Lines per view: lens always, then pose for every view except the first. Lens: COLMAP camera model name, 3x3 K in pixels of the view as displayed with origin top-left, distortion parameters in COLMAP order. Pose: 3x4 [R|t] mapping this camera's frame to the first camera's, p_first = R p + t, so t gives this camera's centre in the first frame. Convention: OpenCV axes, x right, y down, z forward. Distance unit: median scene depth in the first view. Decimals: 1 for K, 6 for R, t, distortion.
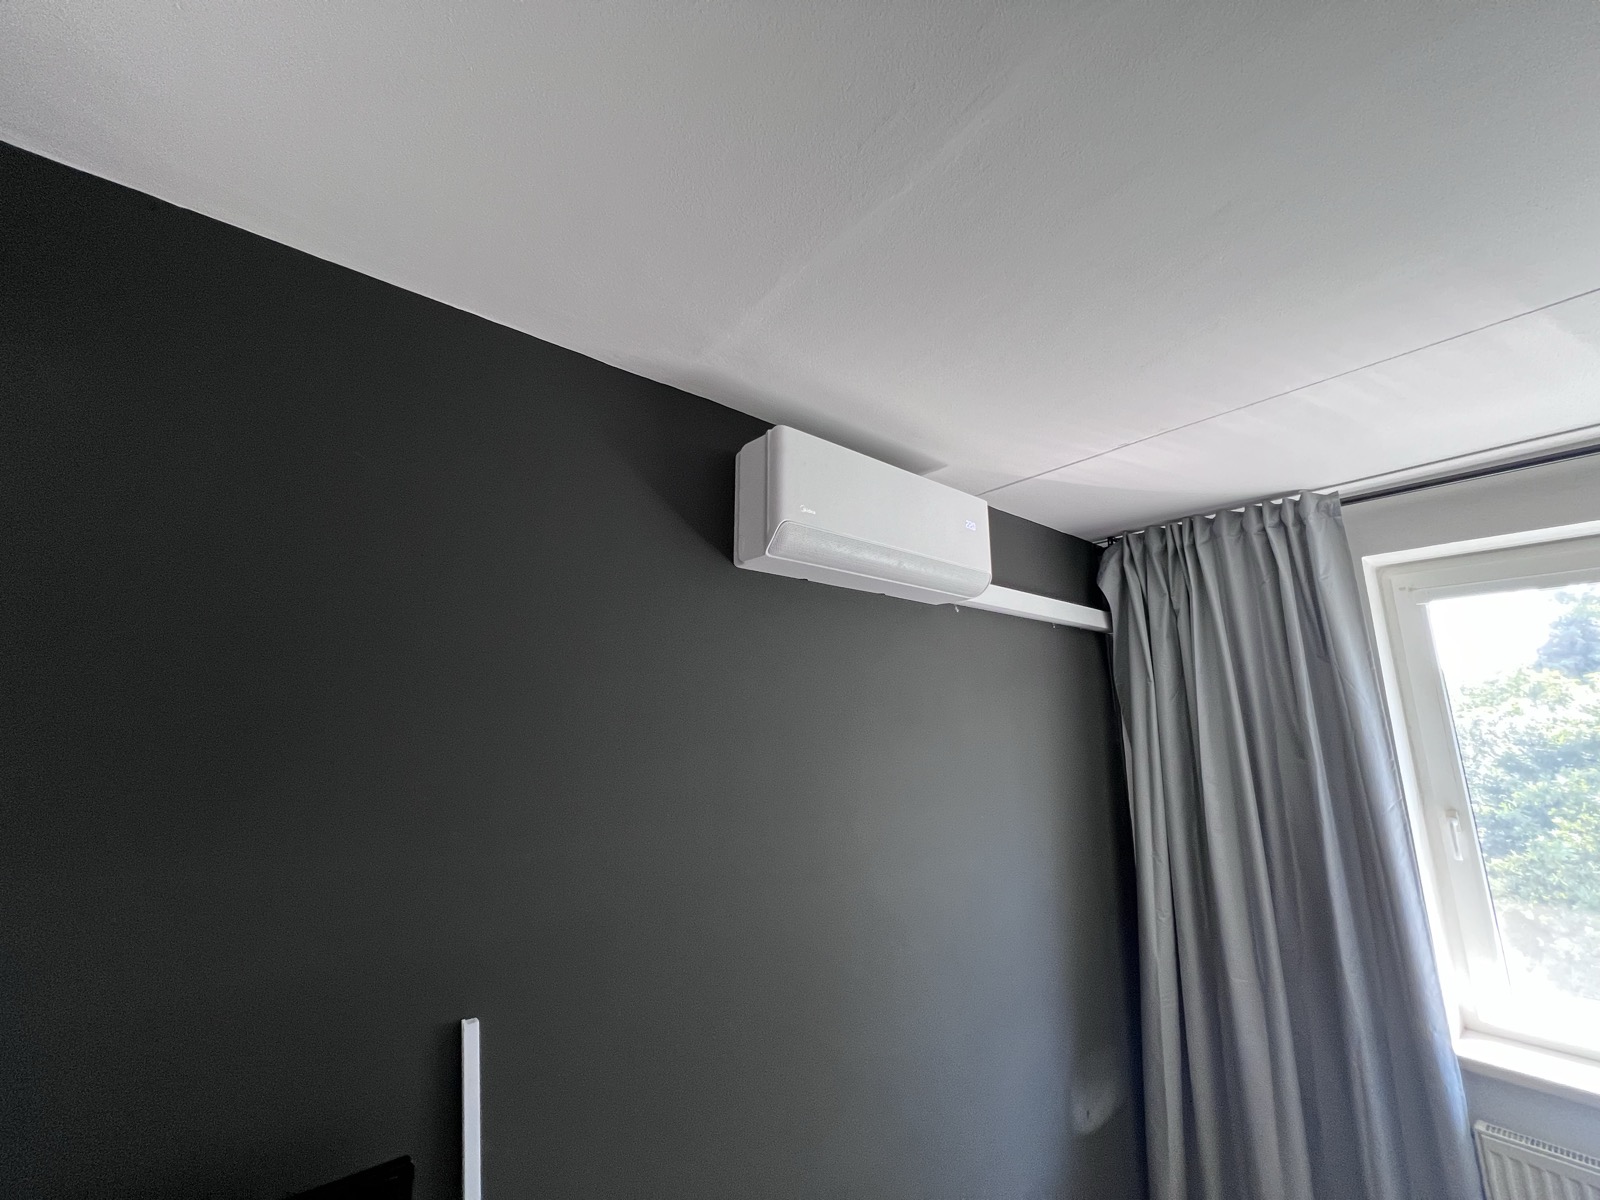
lens RADIAL K [[636.5, 0, 801.8], [0, 636.5, 599.4], [0, 0, 1]] dist [0.001076, 0.000057]
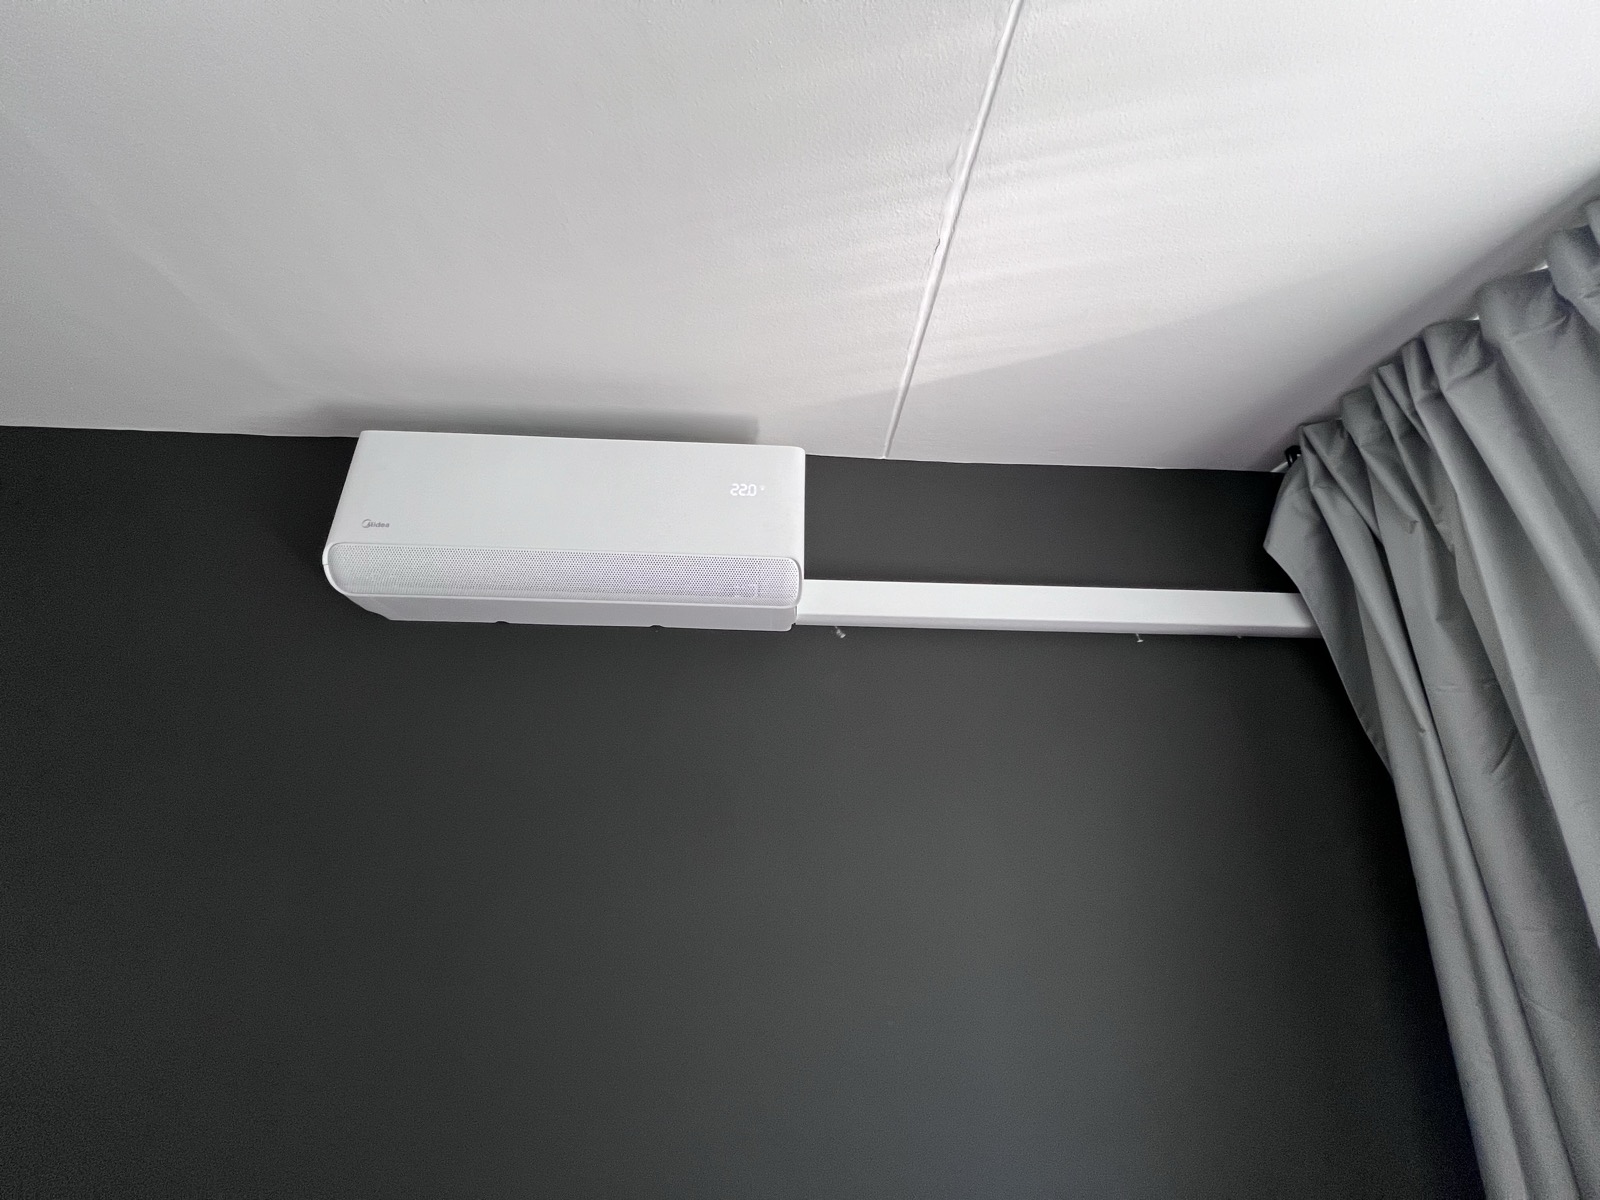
lens RADIAL K [[636.5, 0, 799.4], [0, 636.5, 598.2], [0, 0, 1]] dist [0.001076, 0.000057]
pose [[0.804163, -0.190133, -0.563180, 0.557851], [0.103132, 0.977722, -0.182823, 0.088630], [0.585394, 0.088937, 0.805856, 0.487091]]
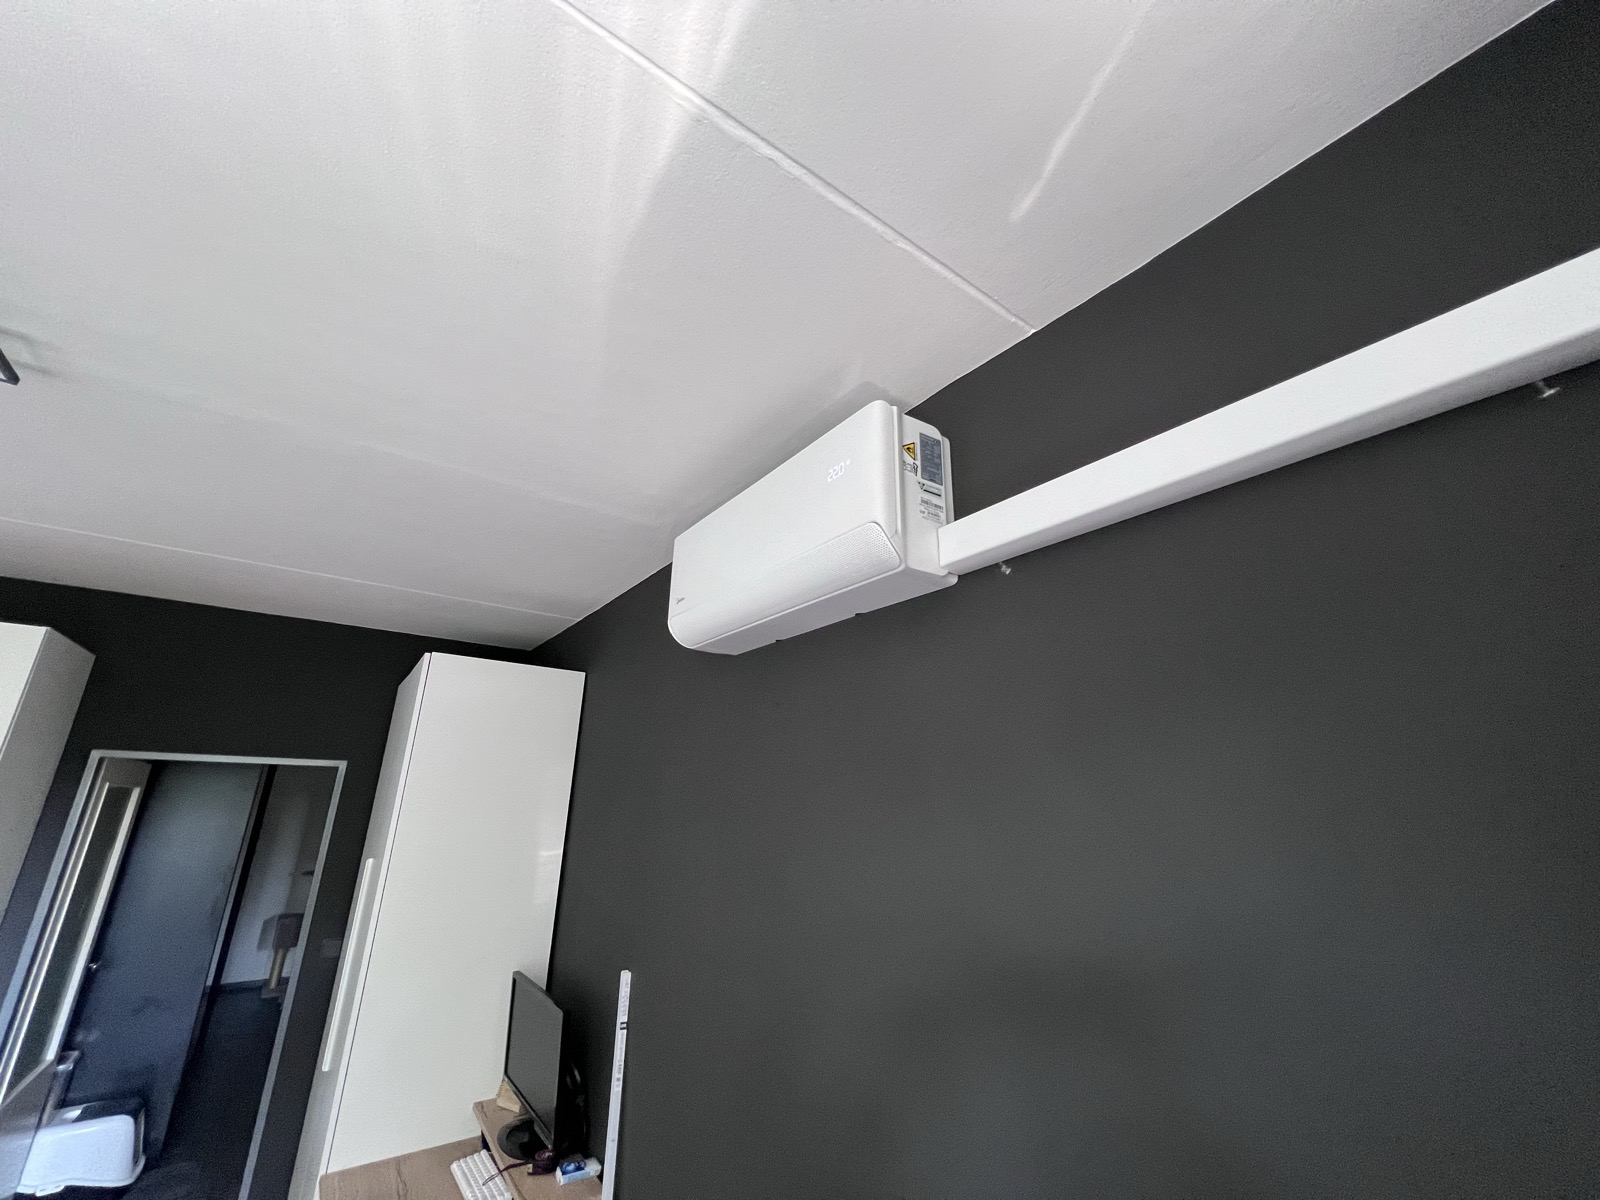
lens RADIAL K [[636.5, 0, 799.4], [0, 636.5, 594.0], [0, 0, 1]] dist [0.001076, 0.000057]
pose [[-0.077660, -0.288383, -0.954361, 0.732243], [0.191610, 0.935089, -0.298152, 0.152746], [0.978394, -0.206019, -0.017362, 0.841722]]
